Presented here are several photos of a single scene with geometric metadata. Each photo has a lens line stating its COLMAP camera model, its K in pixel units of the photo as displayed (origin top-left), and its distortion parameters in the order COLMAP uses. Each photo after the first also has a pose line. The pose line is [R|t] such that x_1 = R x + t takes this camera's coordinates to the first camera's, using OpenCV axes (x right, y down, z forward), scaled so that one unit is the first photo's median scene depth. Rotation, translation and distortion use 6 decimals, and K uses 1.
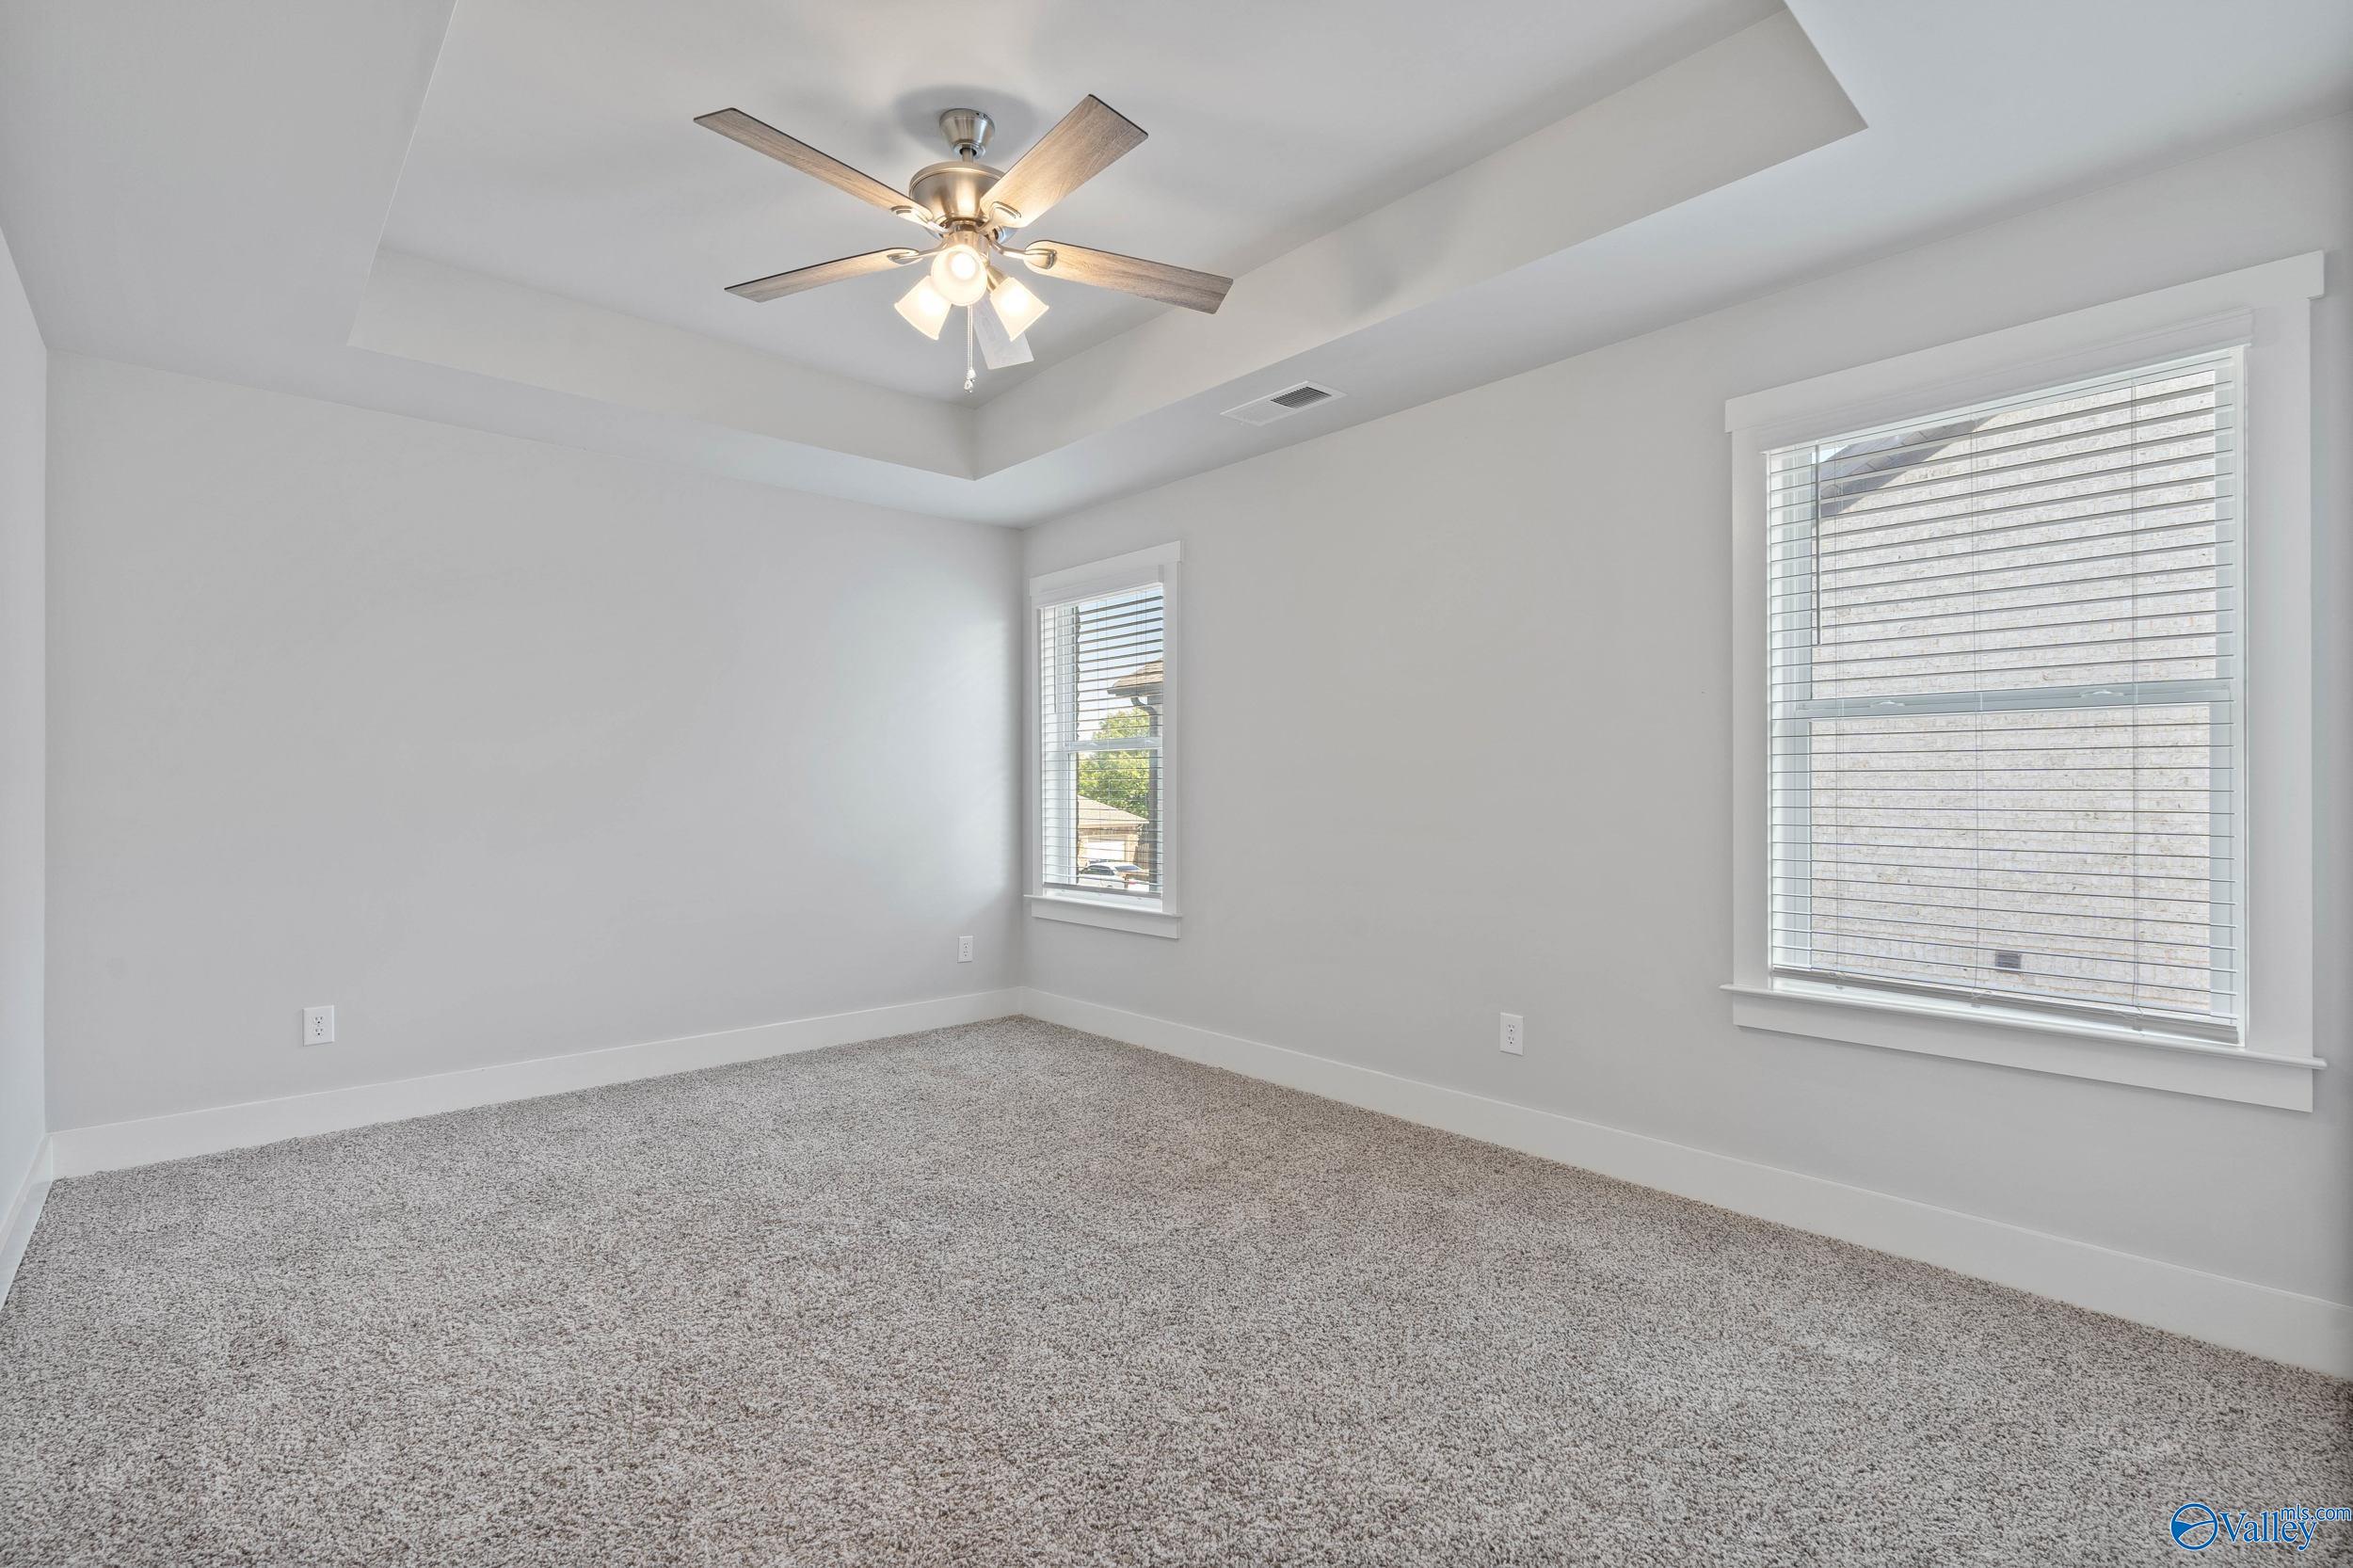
lens RADIAL K [[1075.9, 0, 1180.9], [0, 1075.9, 788.8], [0, 0, 1]] dist [-0.002146, 0.000572]
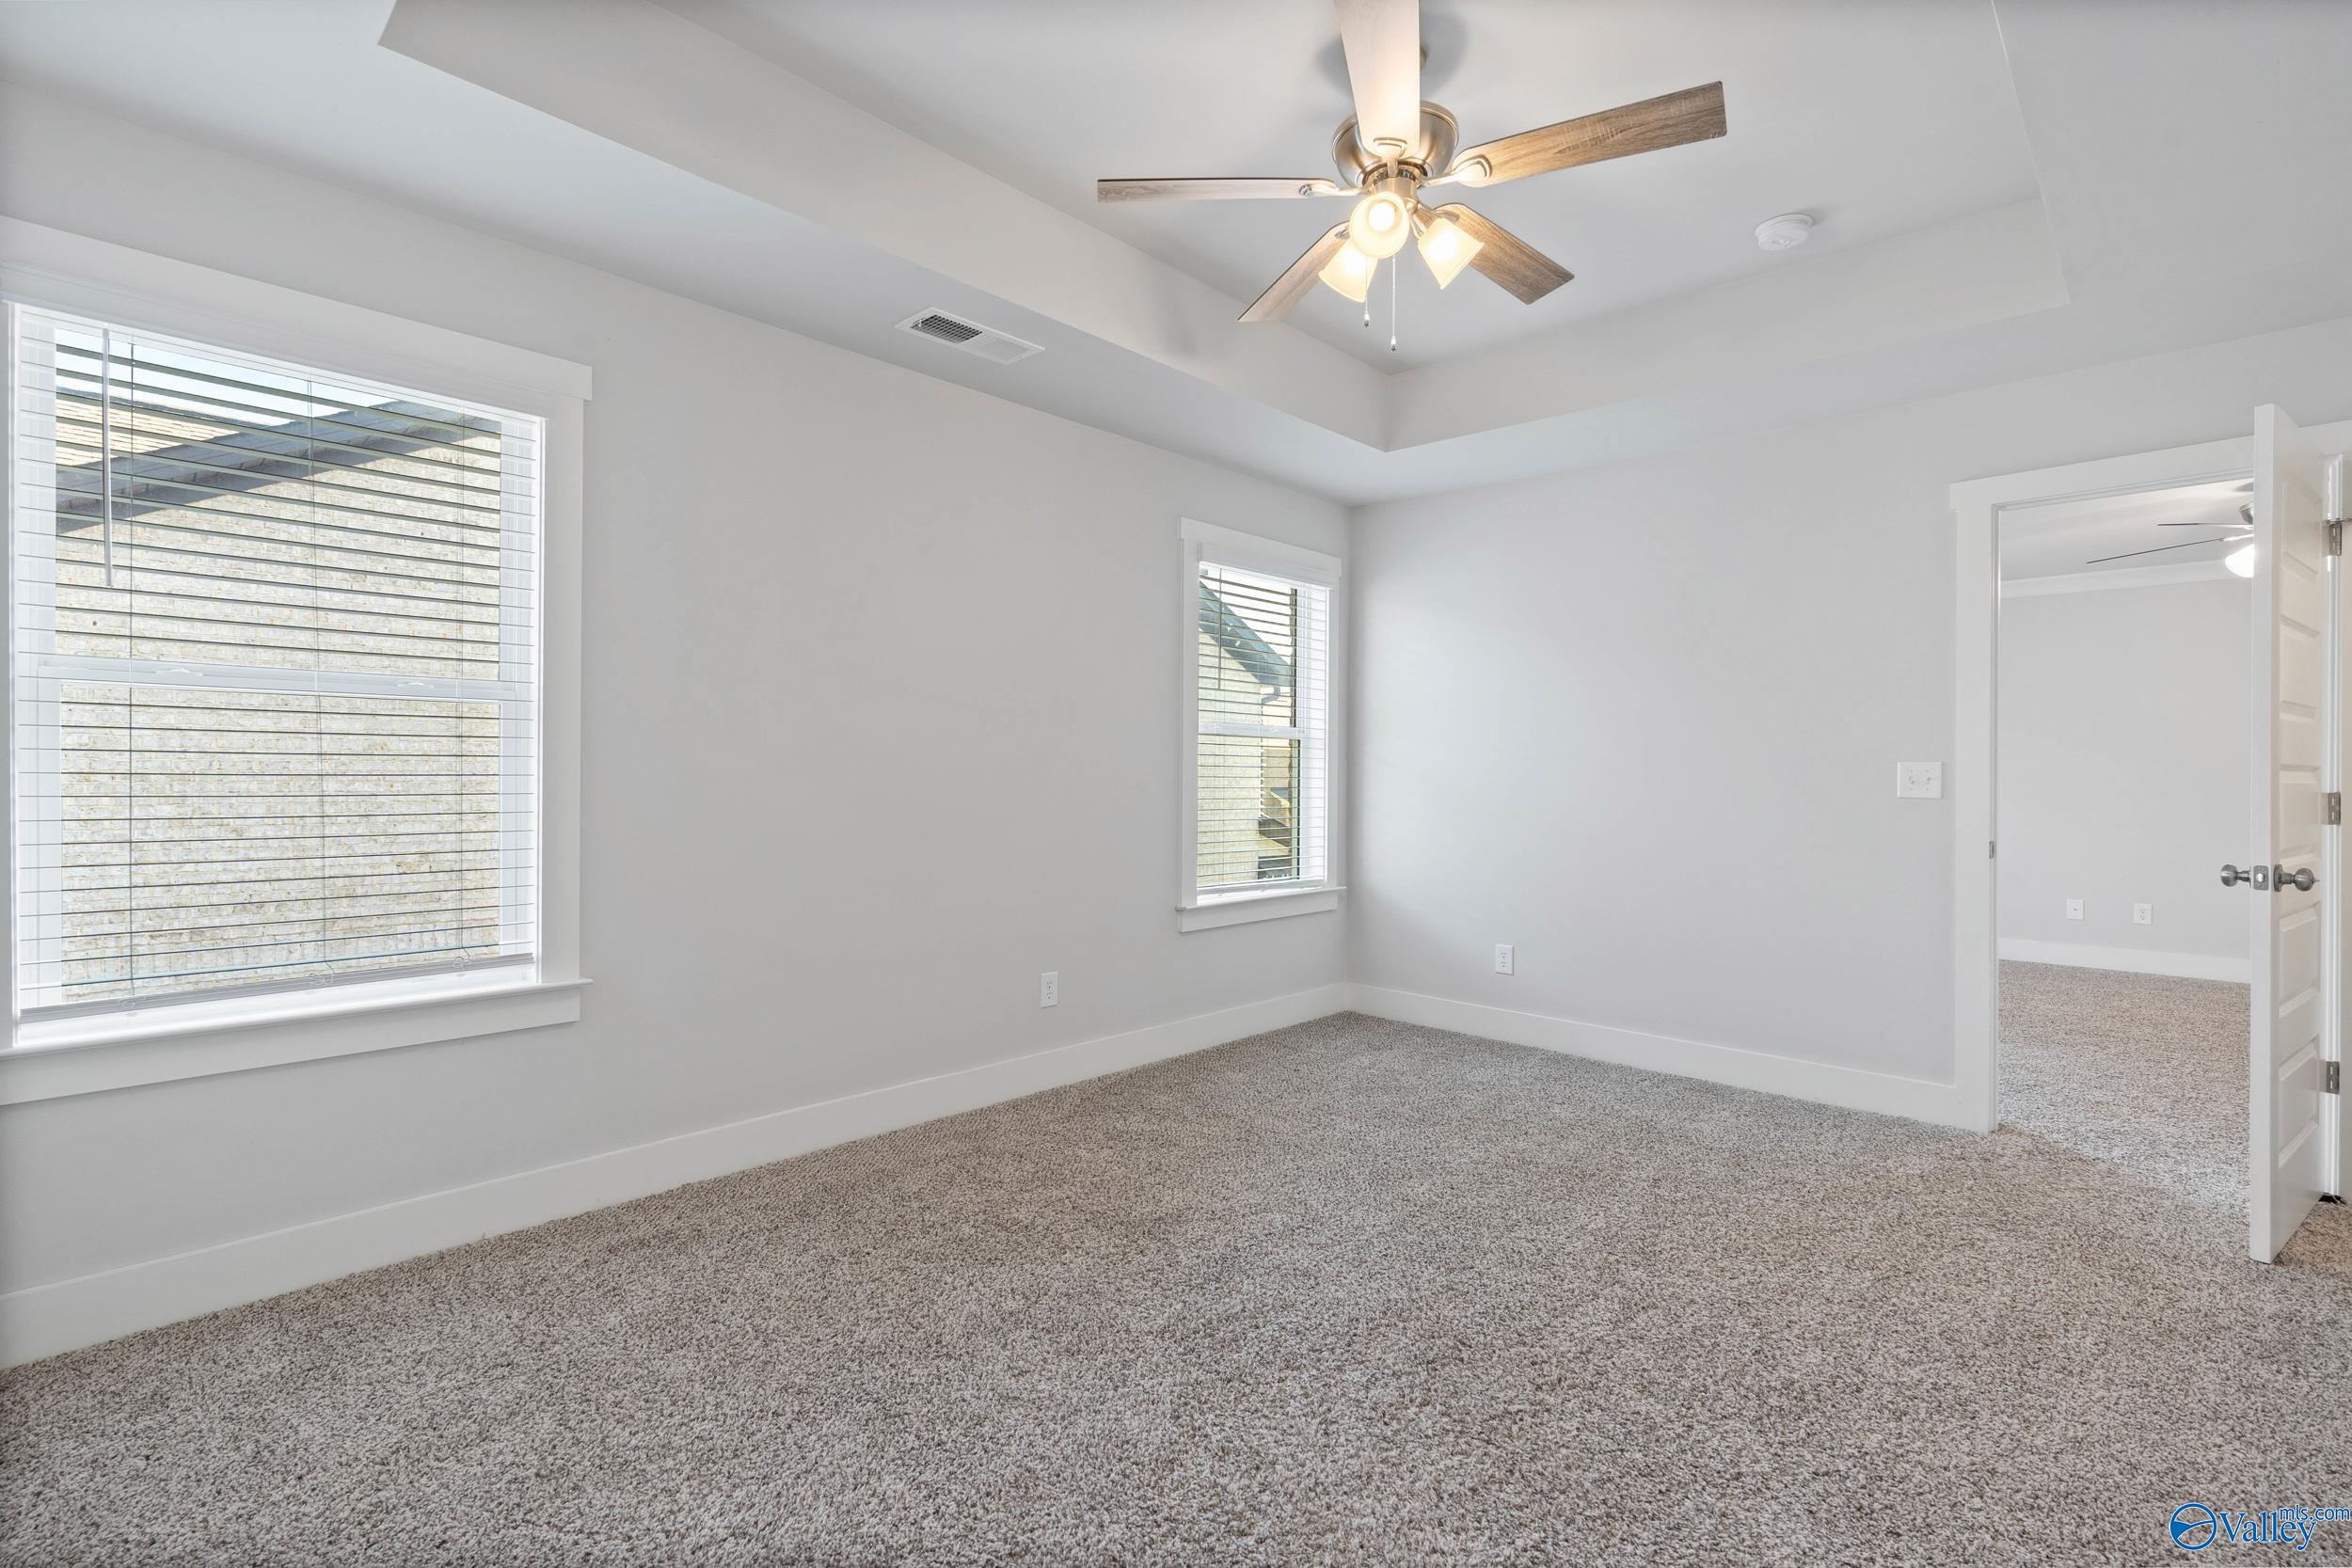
lens RADIAL K [[1189.1, 0, 1087.8], [0, 1189.1, 792.4], [0, 0, 1]] dist [0.000274, 0.000639]
pose [[-0.073660, -0.014305, 0.997181, -0.444982], [-0.002869, 0.999896, 0.014132, -0.000209], [-0.997279, -0.001819, -0.073693, 0.489013]]
